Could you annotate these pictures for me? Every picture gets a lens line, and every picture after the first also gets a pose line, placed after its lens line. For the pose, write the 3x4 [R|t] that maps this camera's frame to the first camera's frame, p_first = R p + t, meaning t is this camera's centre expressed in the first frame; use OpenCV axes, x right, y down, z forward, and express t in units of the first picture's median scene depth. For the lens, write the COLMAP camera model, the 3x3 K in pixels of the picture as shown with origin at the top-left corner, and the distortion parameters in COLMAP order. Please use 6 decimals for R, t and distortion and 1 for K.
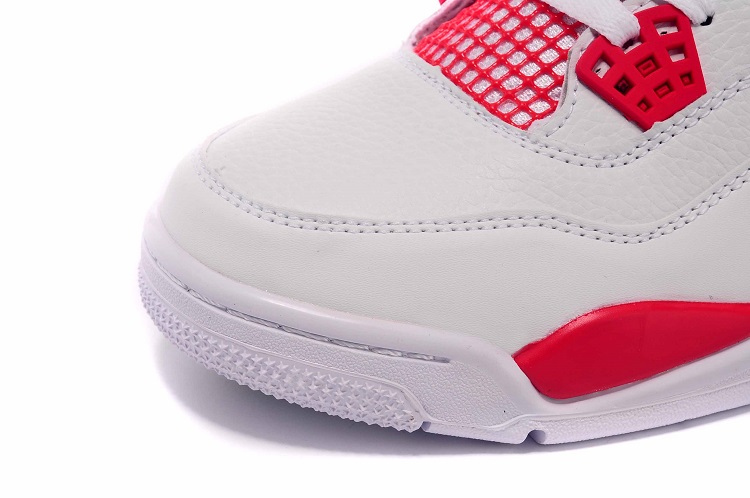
lens RADIAL K [[2023.0, 0, 377.7], [0, 2023.0, 248.2], [0, 0, 1]] dist [-0.024972, 0.000000]
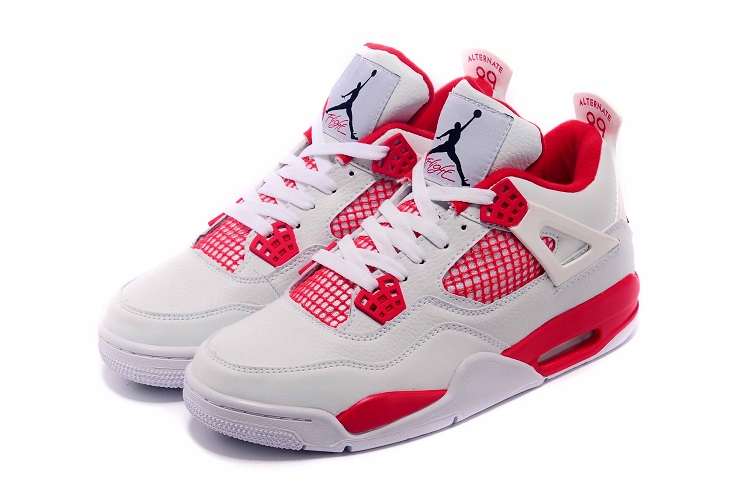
lens RADIAL K [[2023.0, 0, 371.9], [0, 2023.0, 250.0], [0, 0, 1]] dist [-0.024972, 0.000000]
pose [[0.996451, -0.065149, 0.053306, -0.010375], [0.068533, 0.995574, -0.064314, 0.010505], [-0.048880, 0.067739, 0.996505, -1.526484]]
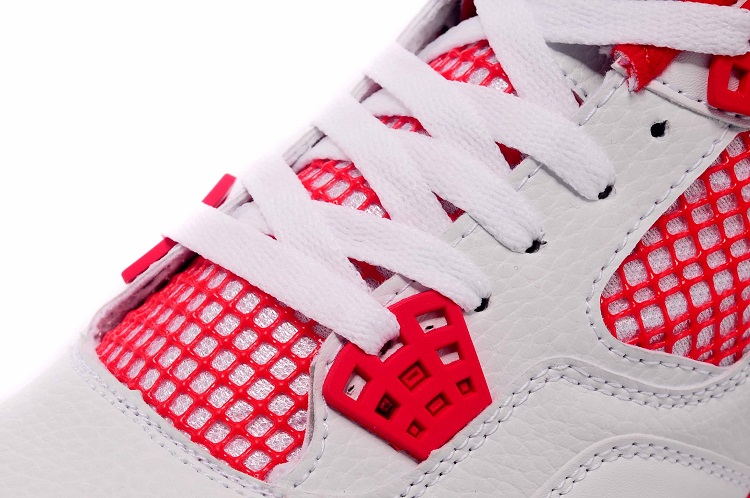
lens RADIAL K [[2023.0, 0, 375.3], [0, 2023.0, 245.4], [0, 0, 1]] dist [-0.024972, 0.000000]
pose [[0.979020, -0.100772, 0.177103, -0.012045], [0.094453, 0.994566, 0.043779, -0.174569], [-0.180552, -0.026133, 0.983218, 0.248732]]
